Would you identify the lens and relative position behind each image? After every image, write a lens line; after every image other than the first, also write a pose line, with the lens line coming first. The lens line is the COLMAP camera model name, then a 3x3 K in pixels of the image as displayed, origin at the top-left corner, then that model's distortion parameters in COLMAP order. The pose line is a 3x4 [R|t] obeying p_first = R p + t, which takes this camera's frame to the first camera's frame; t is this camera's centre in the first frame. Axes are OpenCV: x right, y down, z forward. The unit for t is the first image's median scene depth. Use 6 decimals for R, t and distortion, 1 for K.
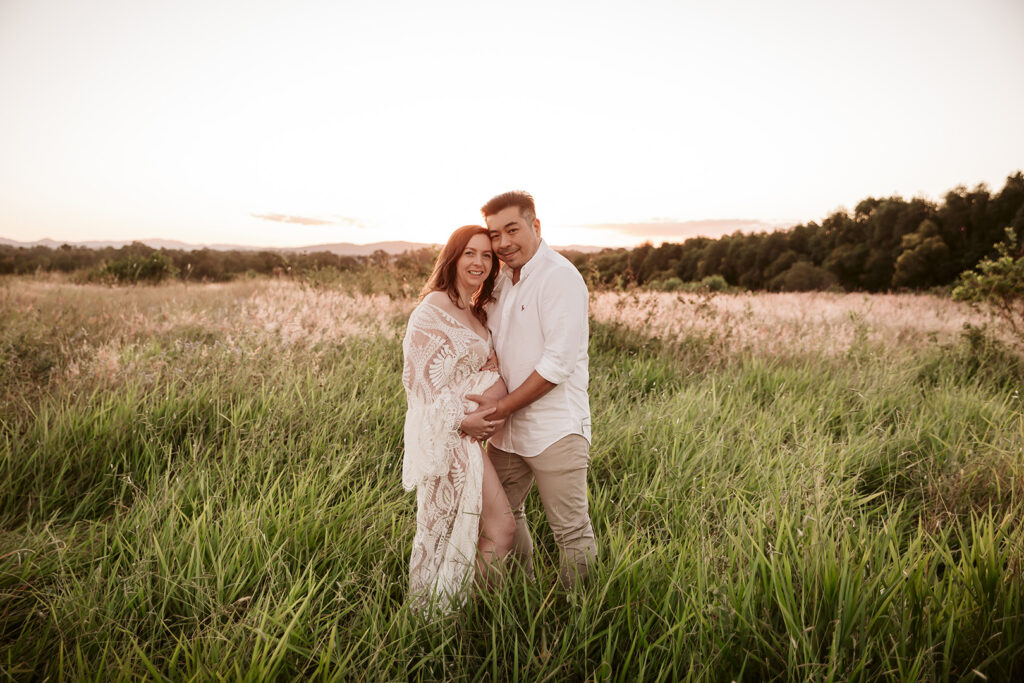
lens RADIAL K [[946.5, 0, 520.7], [0, 946.5, 364.1], [0, 0, 1]] dist [0.058822, -0.006585]
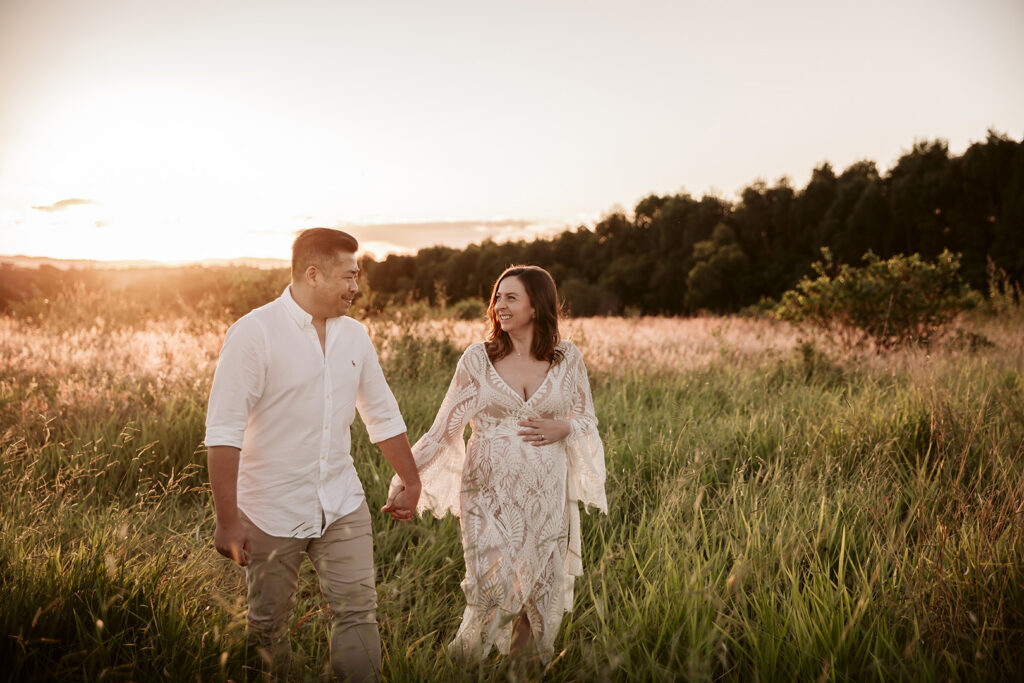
lens RADIAL K [[1463.0, 0, 512.2], [0, 1463.0, 339.8], [0, 0, 1]] dist [0.282196, -0.094822]
pose [[0.965004, -0.025675, 0.260976, -0.055048], [0.042781, 0.997277, -0.060077, 0.008599], [-0.258723, 0.069139, 0.963474, -0.103404]]
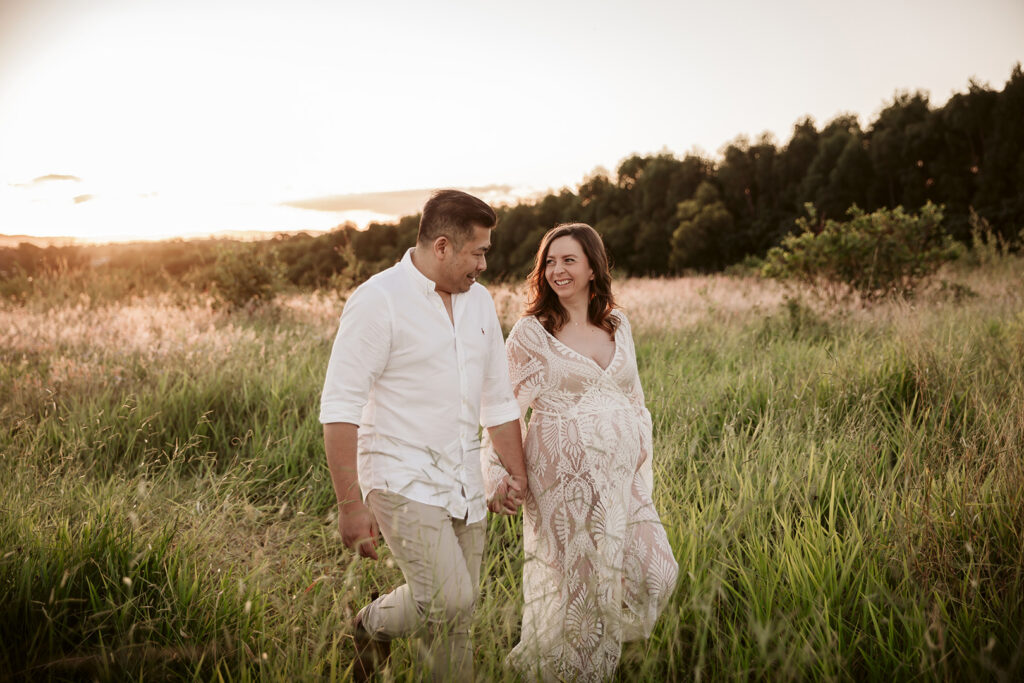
lens RADIAL K [[1470.9, 0, 512.6], [0, 1470.9, 339.5], [0, 0, 1]] dist [0.271621, -0.032368]
pose [[0.961080, -0.060160, 0.269641, -0.056300], [0.072675, 0.996682, -0.036665, 0.008980], [-0.266540, 0.054834, 0.962263, -0.105705]]
